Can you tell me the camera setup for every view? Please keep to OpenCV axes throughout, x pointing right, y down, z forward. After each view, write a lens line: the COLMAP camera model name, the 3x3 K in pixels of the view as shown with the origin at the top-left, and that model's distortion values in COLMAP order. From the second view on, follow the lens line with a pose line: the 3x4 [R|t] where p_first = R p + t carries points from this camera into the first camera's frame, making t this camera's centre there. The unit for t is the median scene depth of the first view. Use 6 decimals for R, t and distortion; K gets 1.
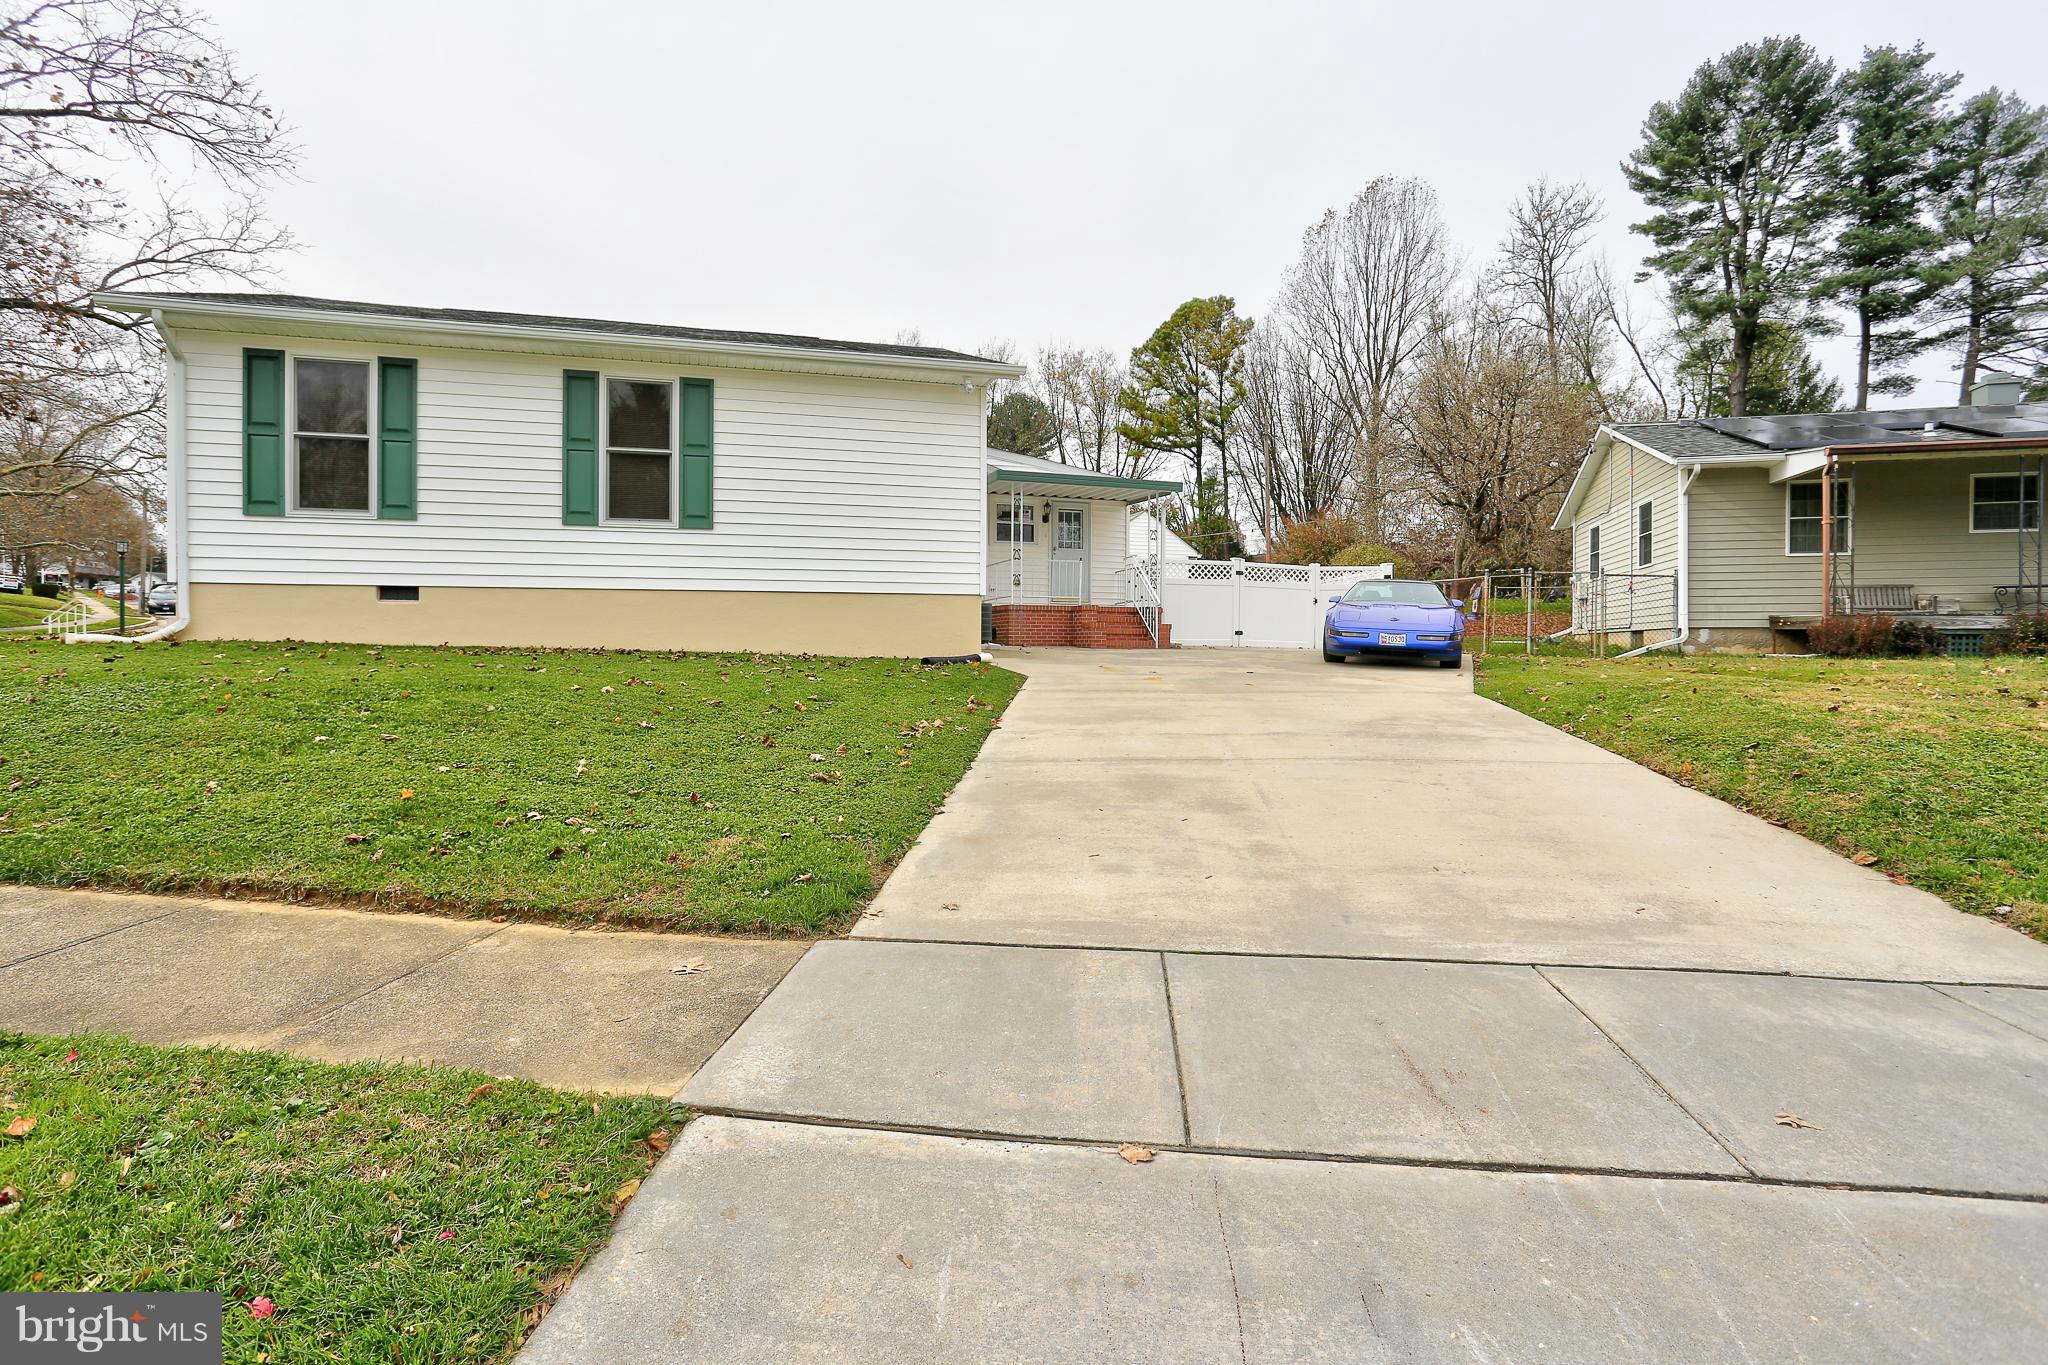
lens RADIAL K [[1012.7, 0, 1015.1], [0, 1012.7, 659.6], [0, 0, 1]] dist [-0.075532, 0.032949]
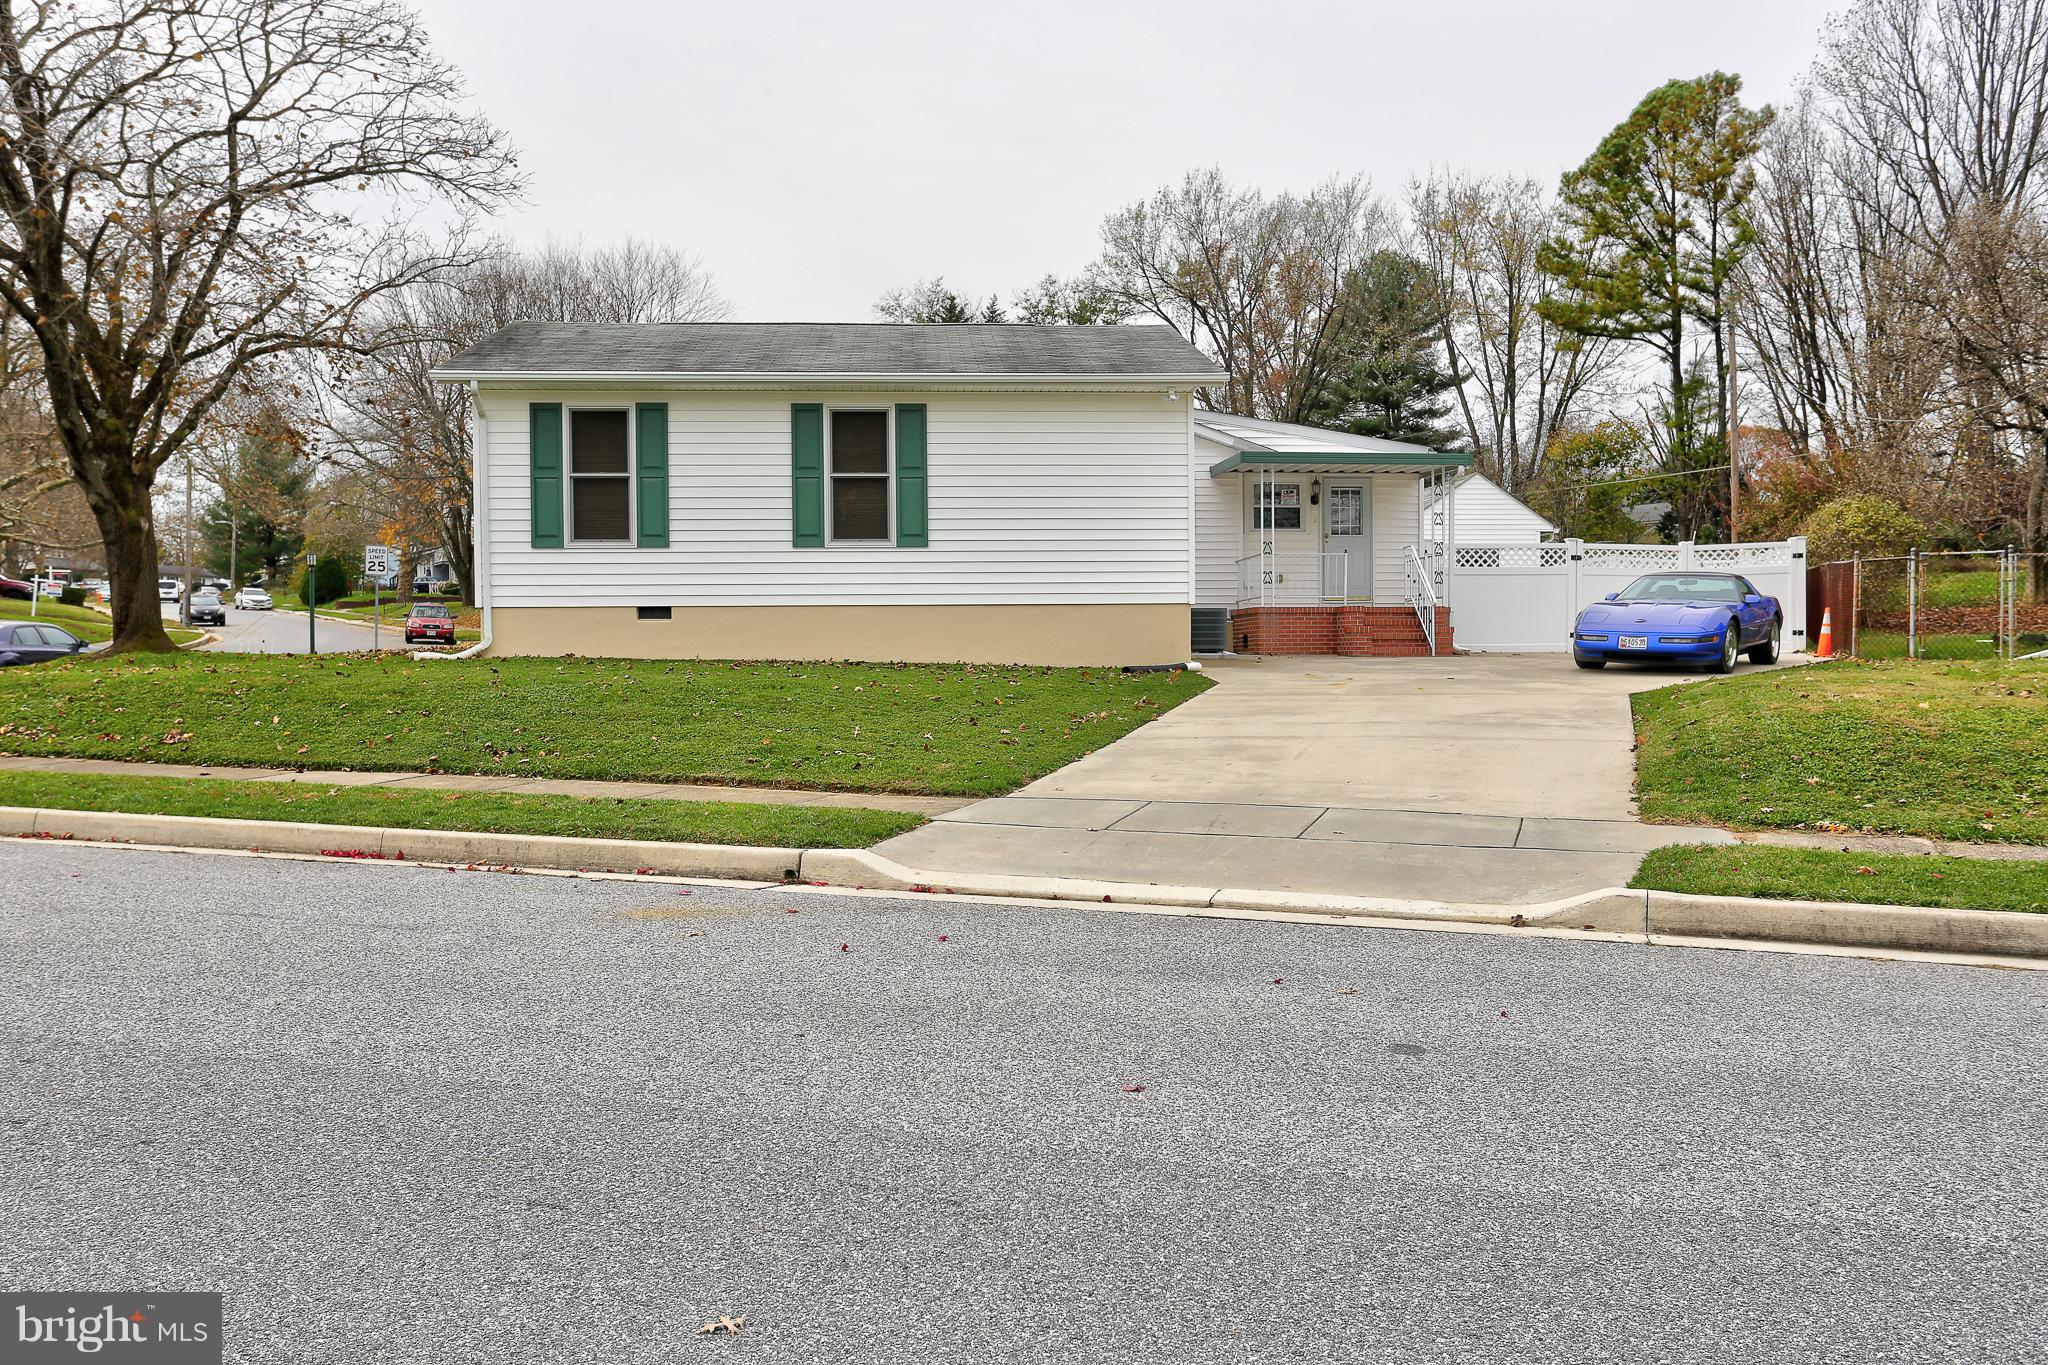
lens RADIAL K [[1668.4, 0, 1024.0], [0, 1668.4, 682.5], [0, 0, 1]] dist [0.007586, 0.003868]
pose [[0.974484, -0.007201, -0.224342, 0.117012], [0.007383, 0.999973, -0.000028, 0.008341], [0.224336, -0.001629, 0.974511, -0.422548]]
